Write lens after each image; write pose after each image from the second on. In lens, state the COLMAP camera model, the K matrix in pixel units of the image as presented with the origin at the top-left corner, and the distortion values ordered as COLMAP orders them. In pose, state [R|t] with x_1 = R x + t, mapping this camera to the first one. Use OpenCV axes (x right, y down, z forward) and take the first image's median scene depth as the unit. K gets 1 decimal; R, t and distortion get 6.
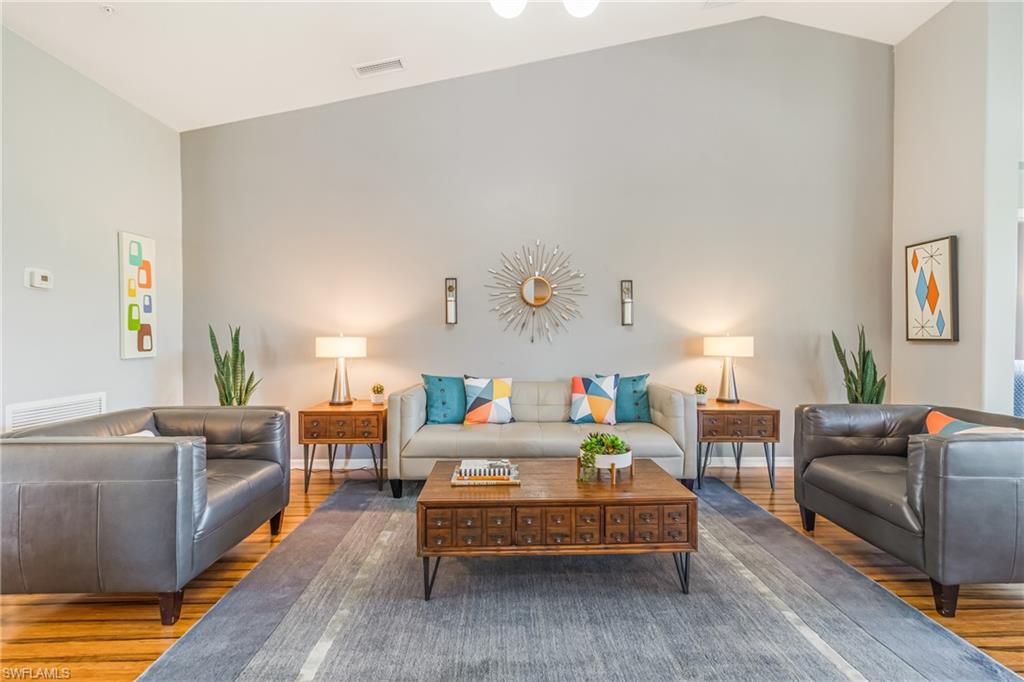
lens RADIAL K [[479.0, 0, 516.2], [0, 479.0, 337.3], [0, 0, 1]] dist [0.009997, -0.001850]
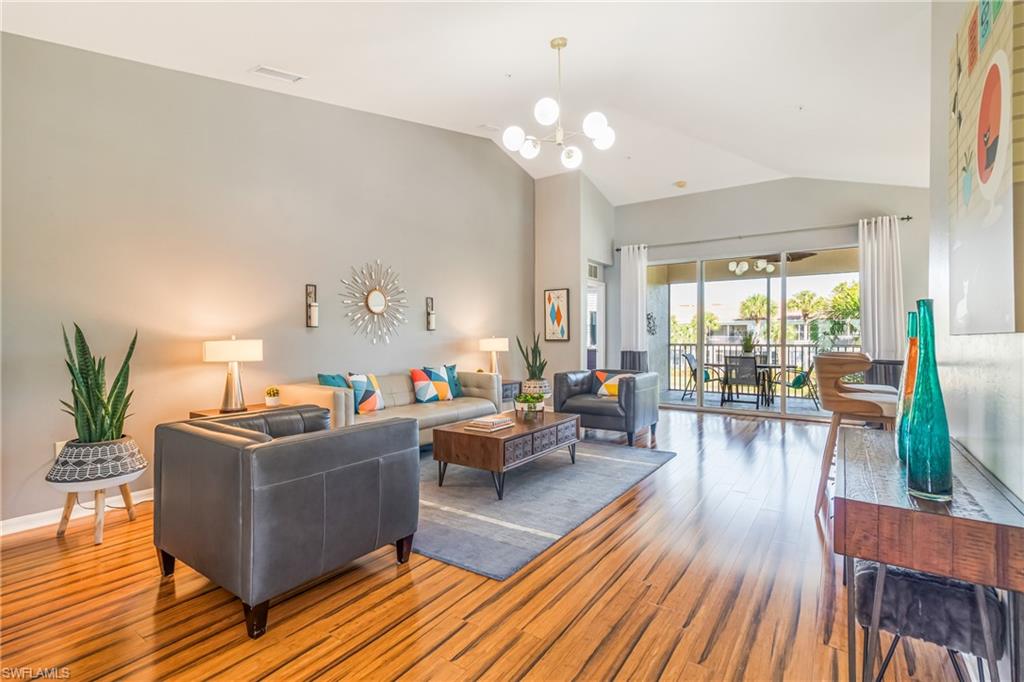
lens RADIAL K [[479.0, 0, 513.8], [0, 479.0, 336.7], [0, 0, 1]] dist [0.009997, -0.001850]
pose [[0.585946, 0.000356, 0.810350, -0.828527], [0.005889, 0.999972, -0.004698, 0.000409], [-0.810329, 0.007525, 0.585927, 0.004088]]
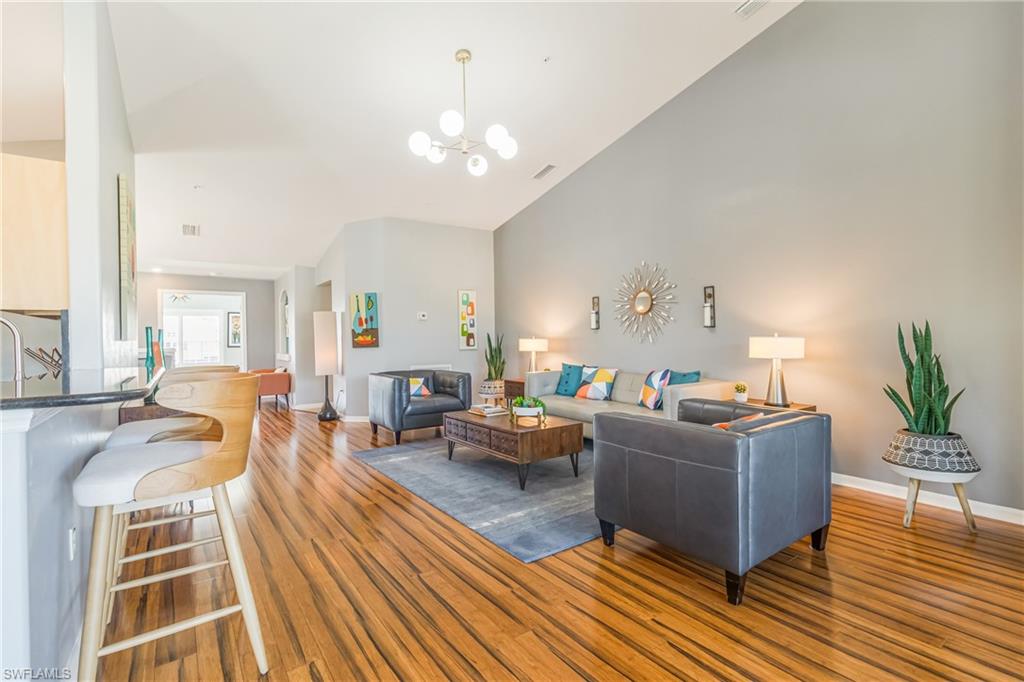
lens RADIAL K [[479.0, 0, 519.8], [0, 479.0, 338.9], [0, 0, 1]] dist [0.009997, -0.001850]
pose [[0.565125, -0.003164, -0.824999, 1.004077], [0.004945, 0.999988, -0.000448, -0.000096], [0.824990, -0.003826, 0.565134, 0.020738]]
